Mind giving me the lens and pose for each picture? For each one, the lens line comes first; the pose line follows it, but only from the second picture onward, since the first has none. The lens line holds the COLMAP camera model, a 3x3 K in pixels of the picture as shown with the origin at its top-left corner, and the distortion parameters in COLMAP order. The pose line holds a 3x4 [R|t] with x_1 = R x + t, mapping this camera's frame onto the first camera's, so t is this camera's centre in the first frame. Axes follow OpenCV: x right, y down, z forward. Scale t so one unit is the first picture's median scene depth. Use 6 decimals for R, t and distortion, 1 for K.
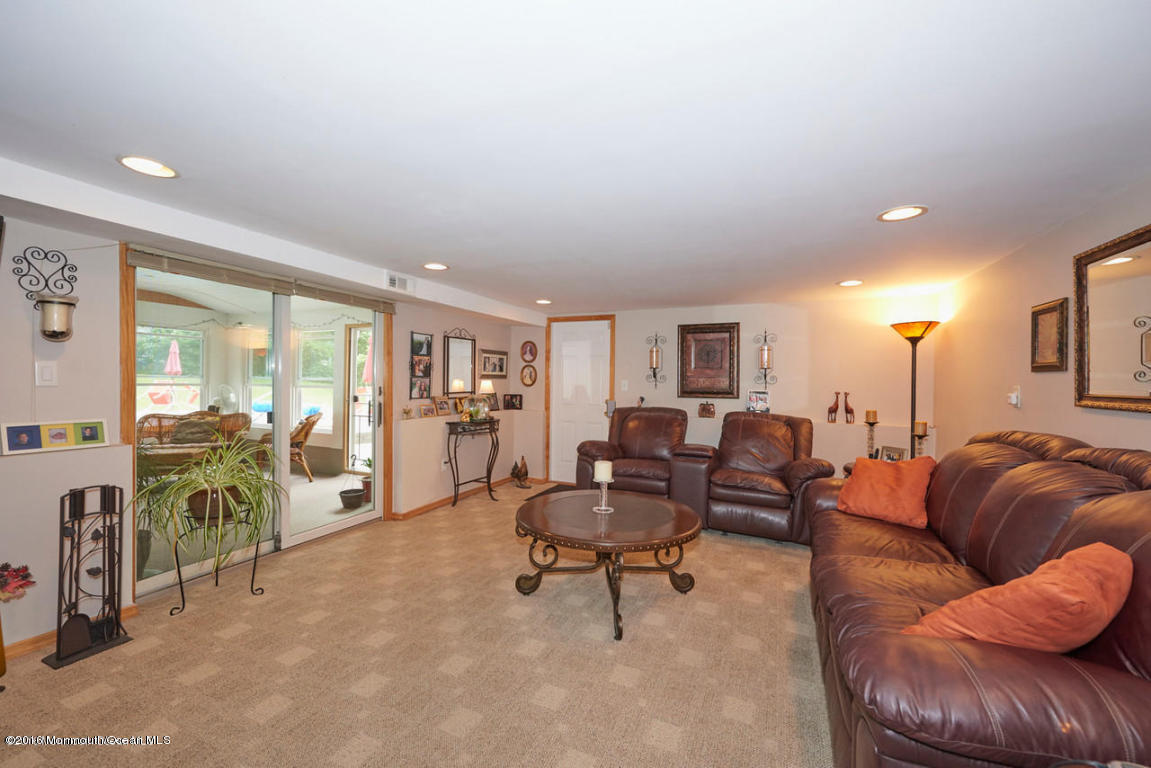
lens RADIAL K [[454.0, 0, 577.1], [0, 454.0, 381.0], [0, 0, 1]] dist [-0.002810, -0.000418]
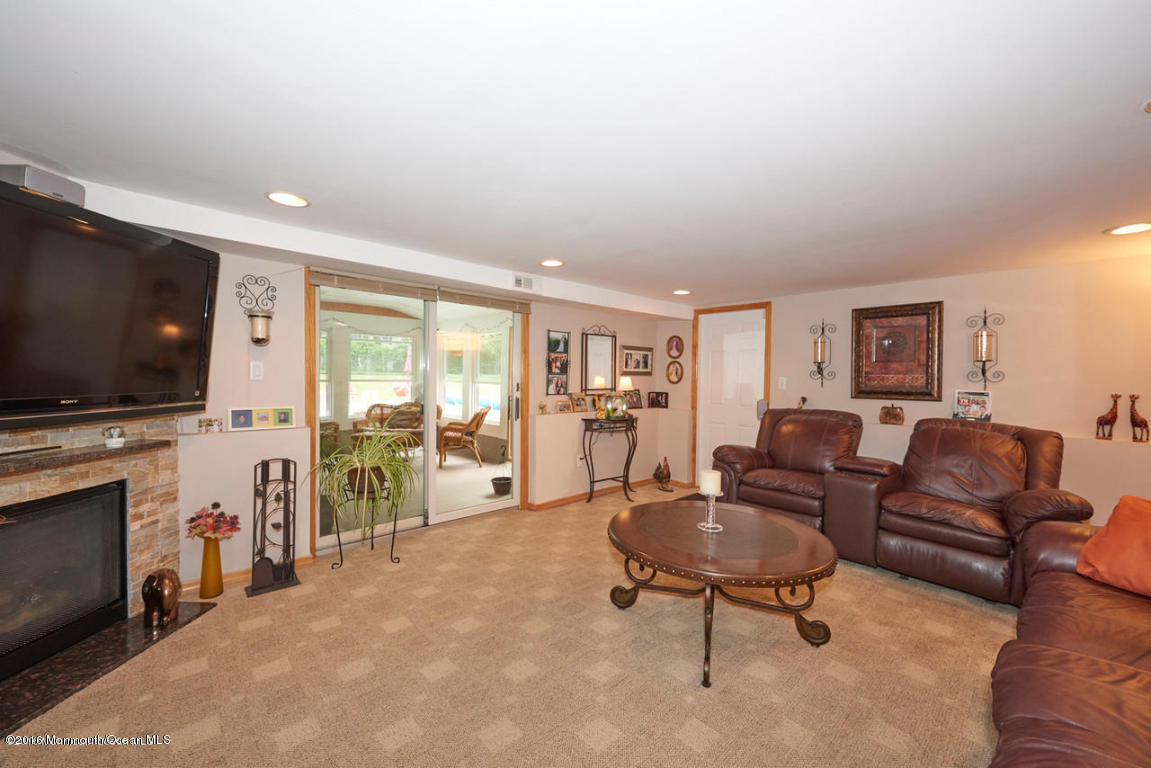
lens RADIAL K [[454.0, 0, 573.3], [0, 454.0, 381.1], [0, 0, 1]] dist [-0.002810, -0.000418]
pose [[0.922158, 0.003820, -0.386795, 0.137410], [-0.001947, 0.999984, 0.005234, 0.003734], [0.386809, -0.004073, 0.922151, 0.102860]]
